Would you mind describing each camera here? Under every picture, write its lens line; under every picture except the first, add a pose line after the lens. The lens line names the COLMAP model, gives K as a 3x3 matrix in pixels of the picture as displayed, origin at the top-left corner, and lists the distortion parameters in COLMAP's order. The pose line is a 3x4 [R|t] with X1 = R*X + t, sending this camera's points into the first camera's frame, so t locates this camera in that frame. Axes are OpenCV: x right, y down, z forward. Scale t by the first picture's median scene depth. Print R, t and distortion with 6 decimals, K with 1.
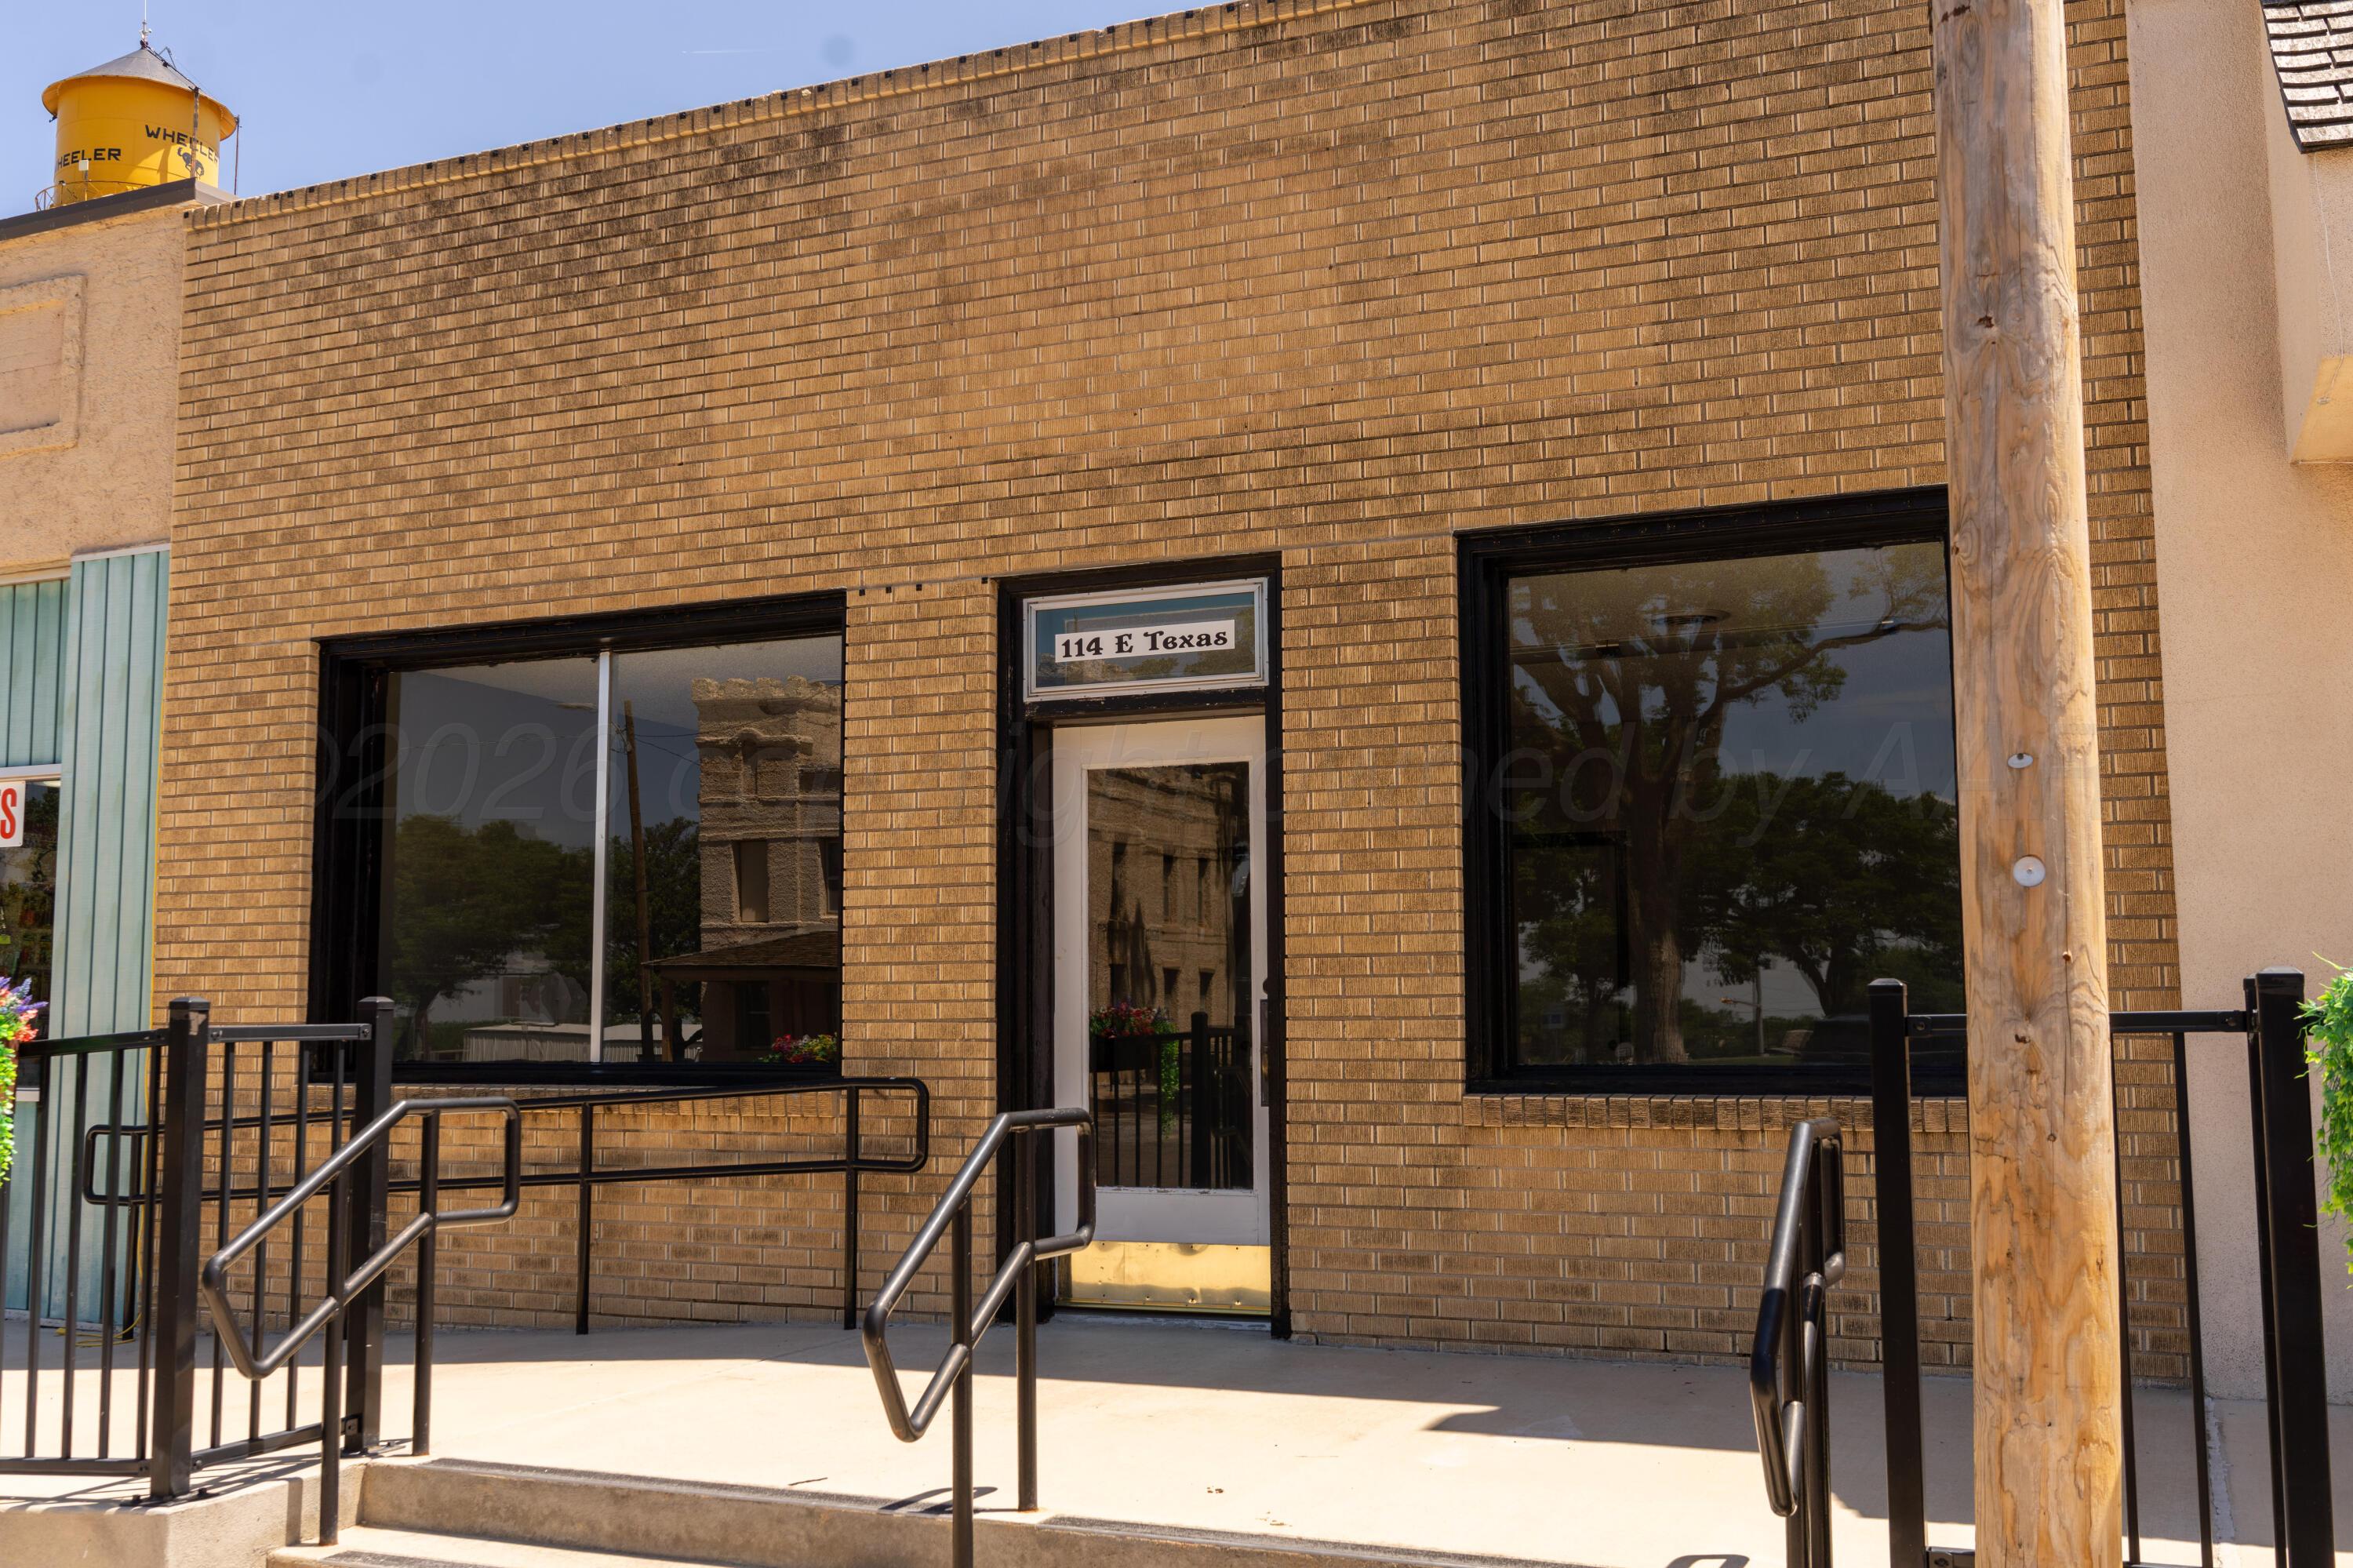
lens RADIAL K [[2282.1, 0, 1147.8], [0, 2282.1, 786.0], [0, 0, 1]] dist [-0.004225, -0.013739]
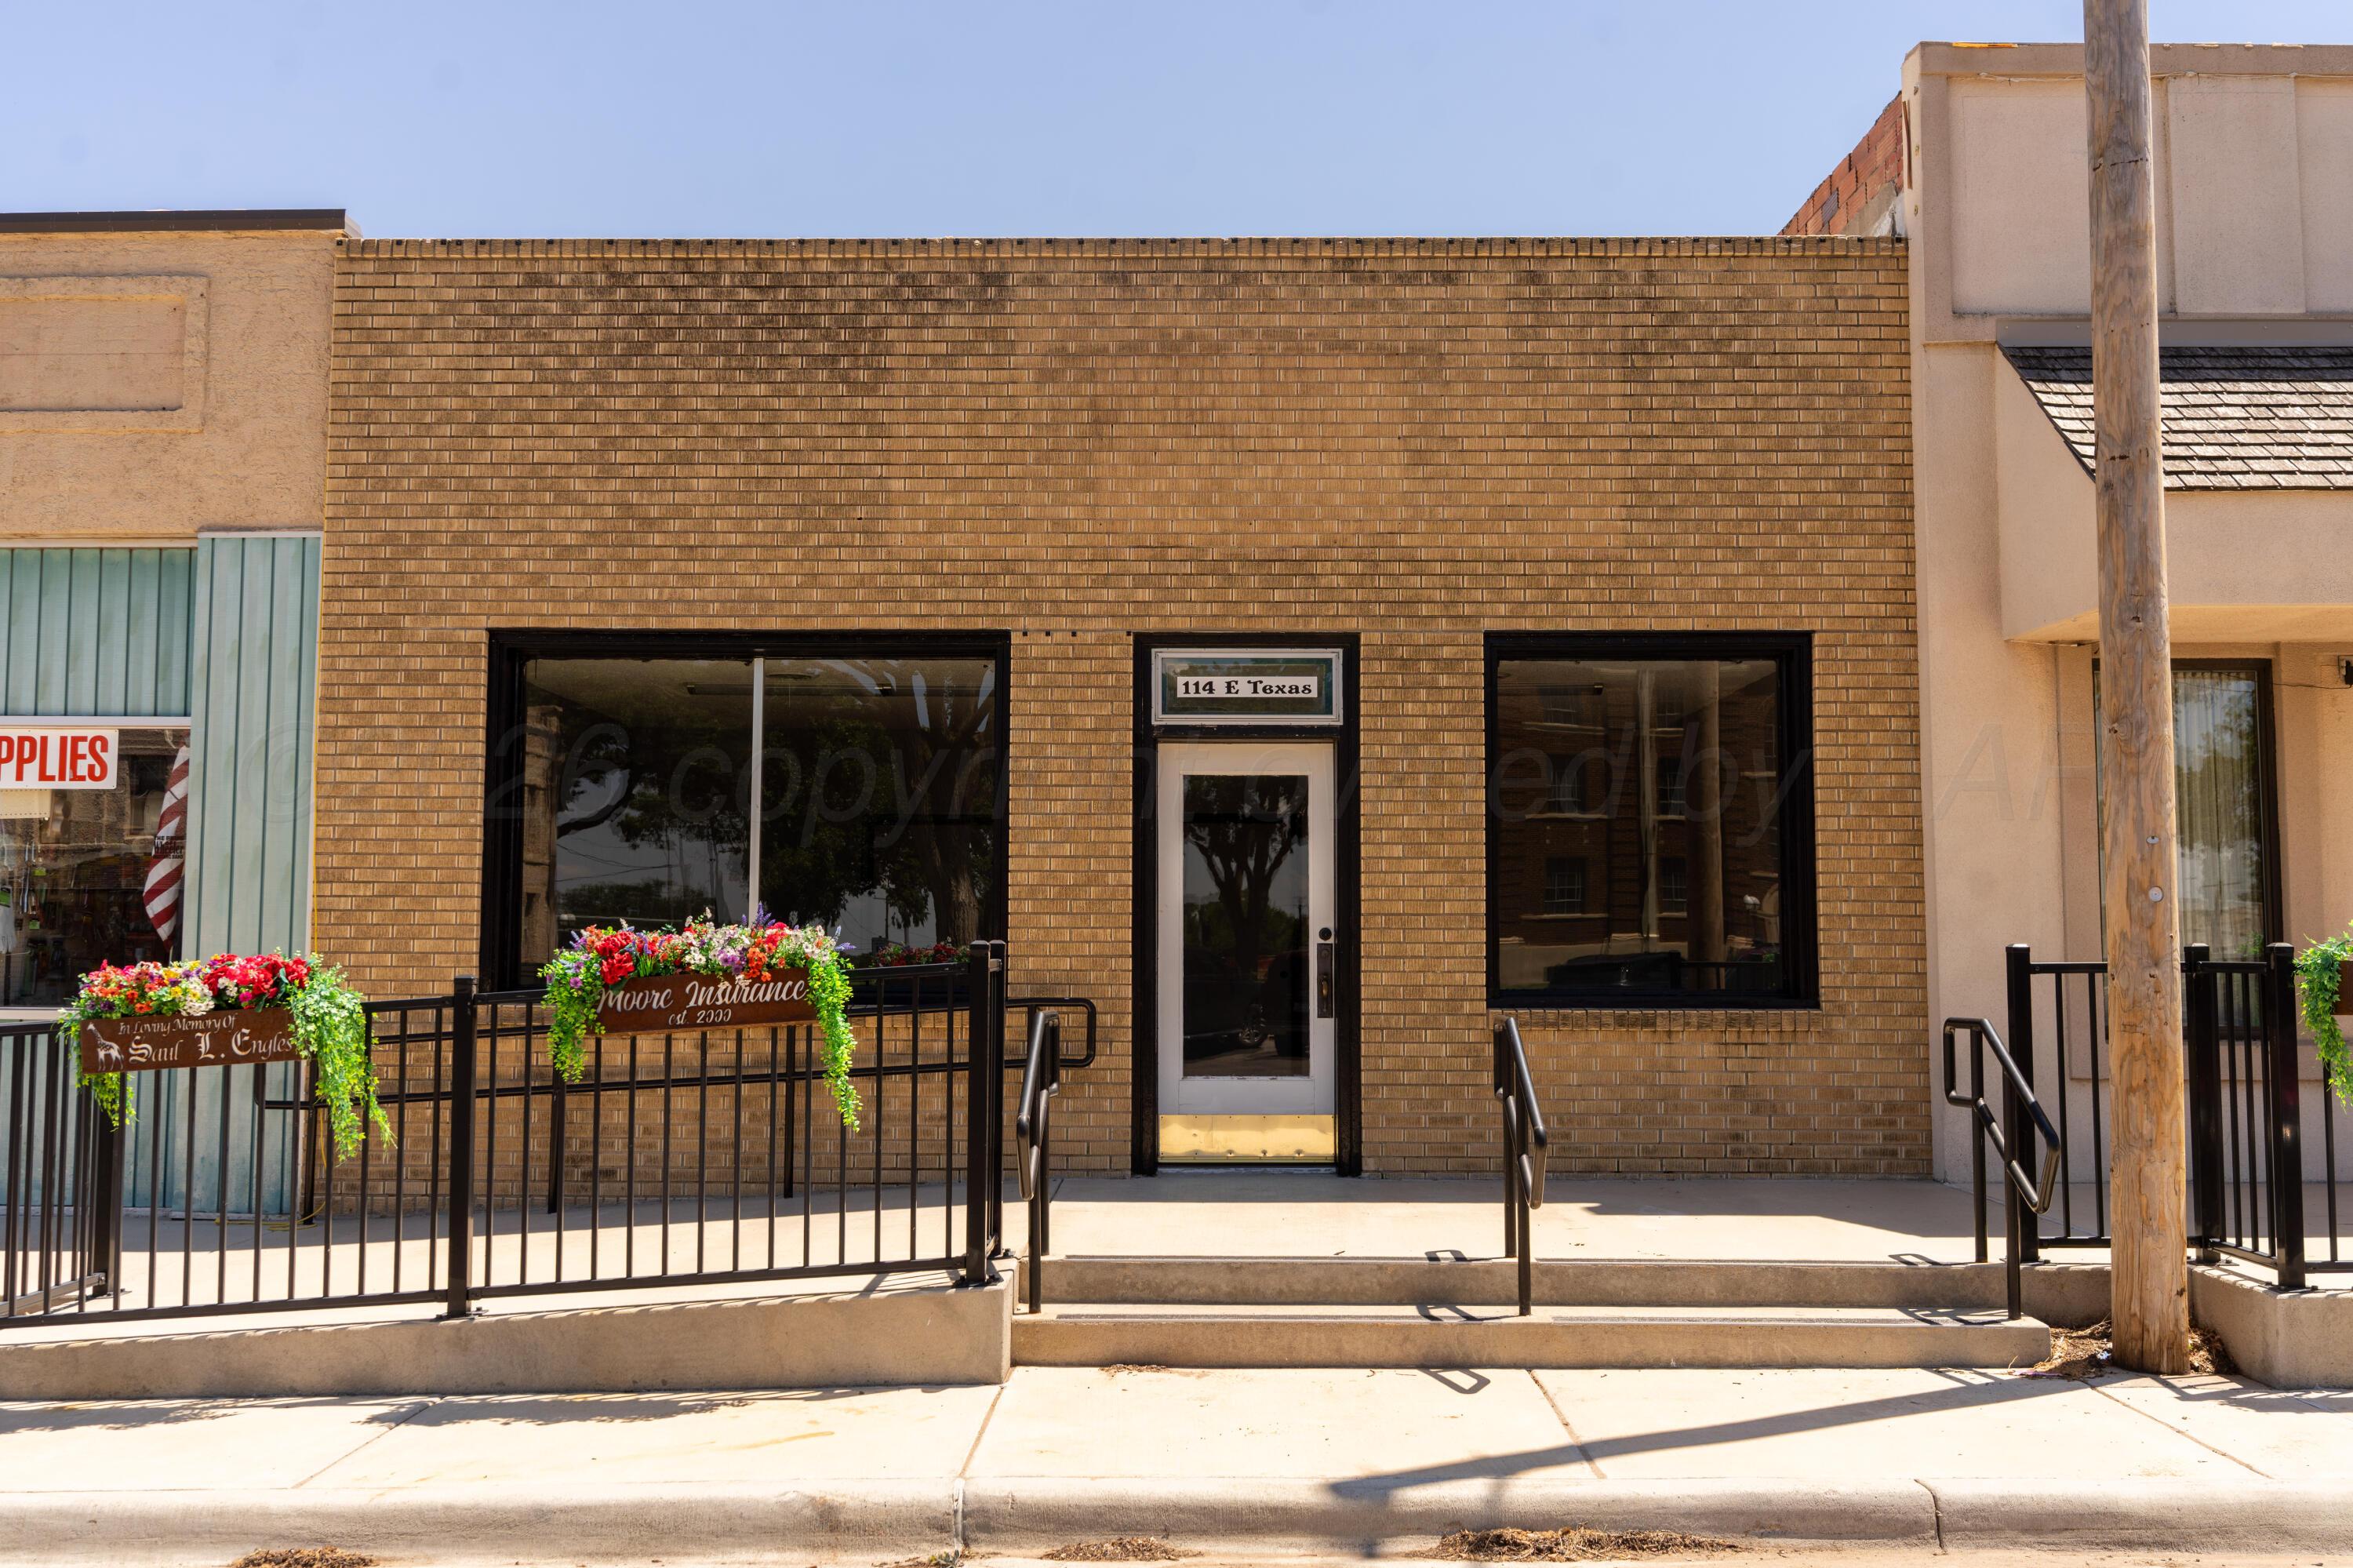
lens RADIAL K [[2176.3, 0, 1176.5], [0, 2176.3, 784.0], [0, 0, 1]] dist [-0.002427, -0.017671]
pose [[0.919445, 0.038616, 0.391317, -0.554857], [-0.048966, 0.998664, 0.016501, -0.023564], [-0.390158, -0.034333, 0.920108, -0.209633]]
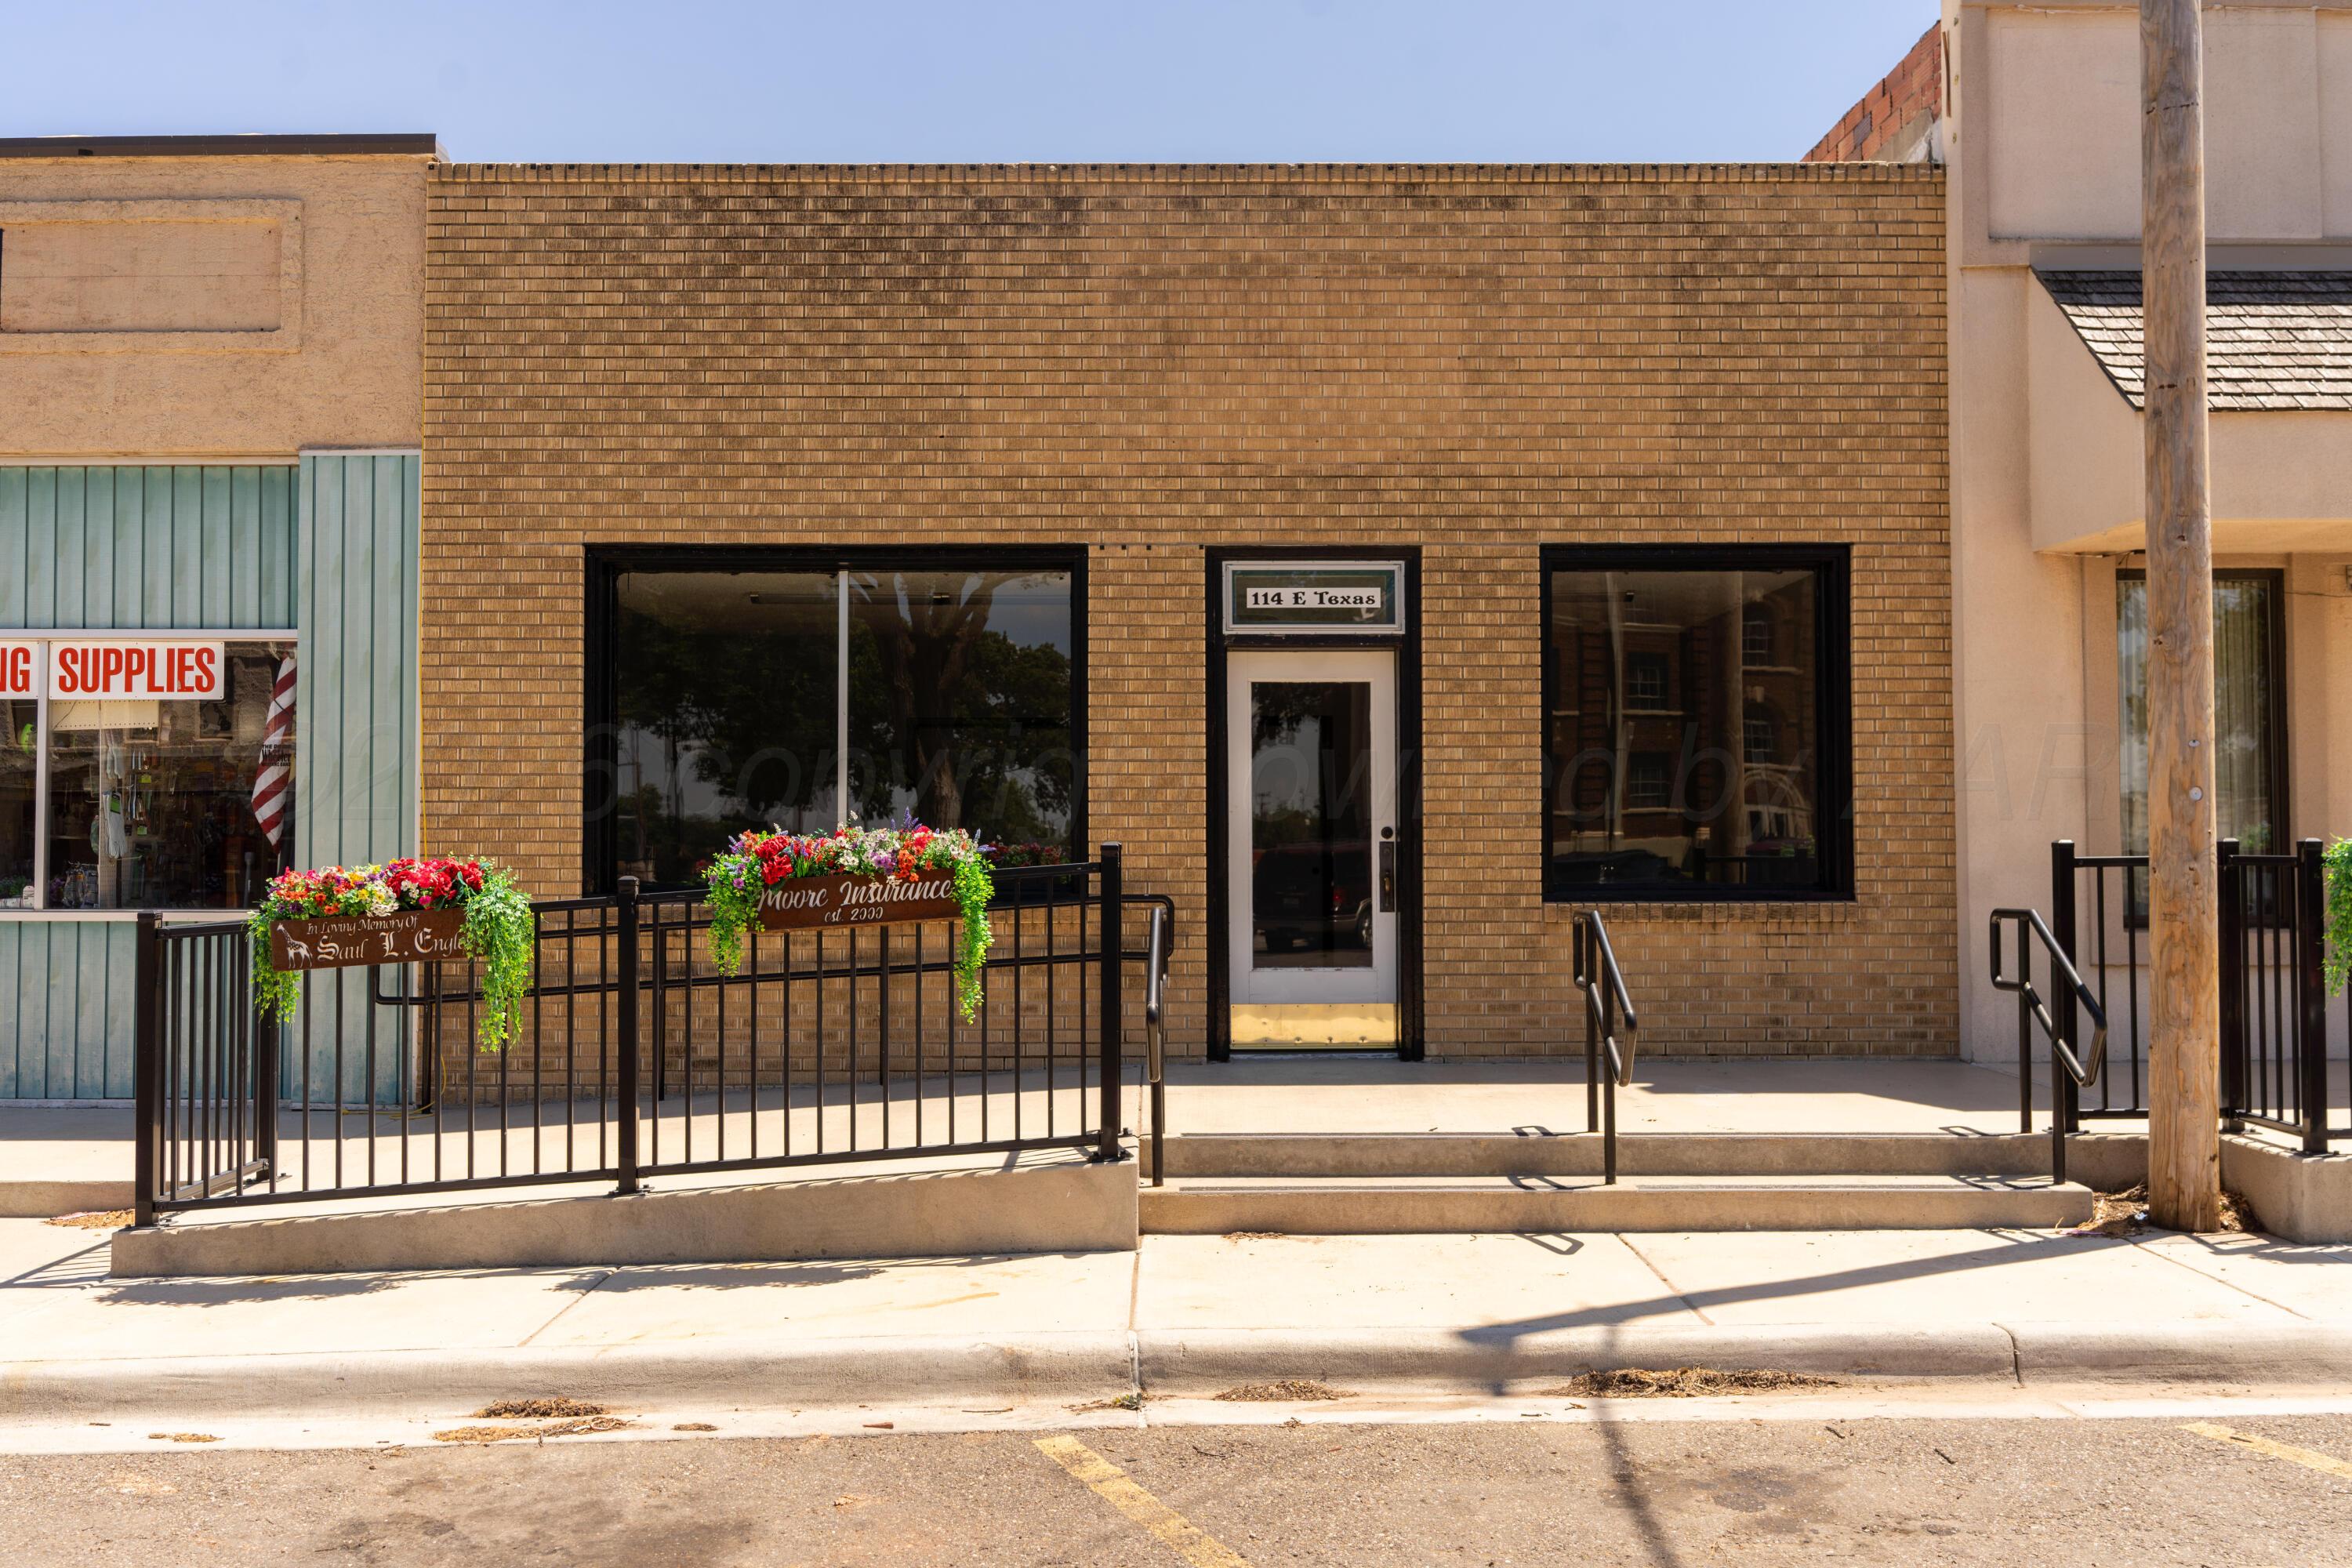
lens RADIAL K [[2175.3, 0, 1176.0], [0, 2175.3, 784.0], [0, 0, 1]] dist [-0.002427, -0.017671]
pose [[0.911601, 0.015660, 0.410777, -0.646706], [-0.045659, 0.996948, 0.063320, -0.028227], [-0.408532, -0.076478, 0.909534, -0.240044]]
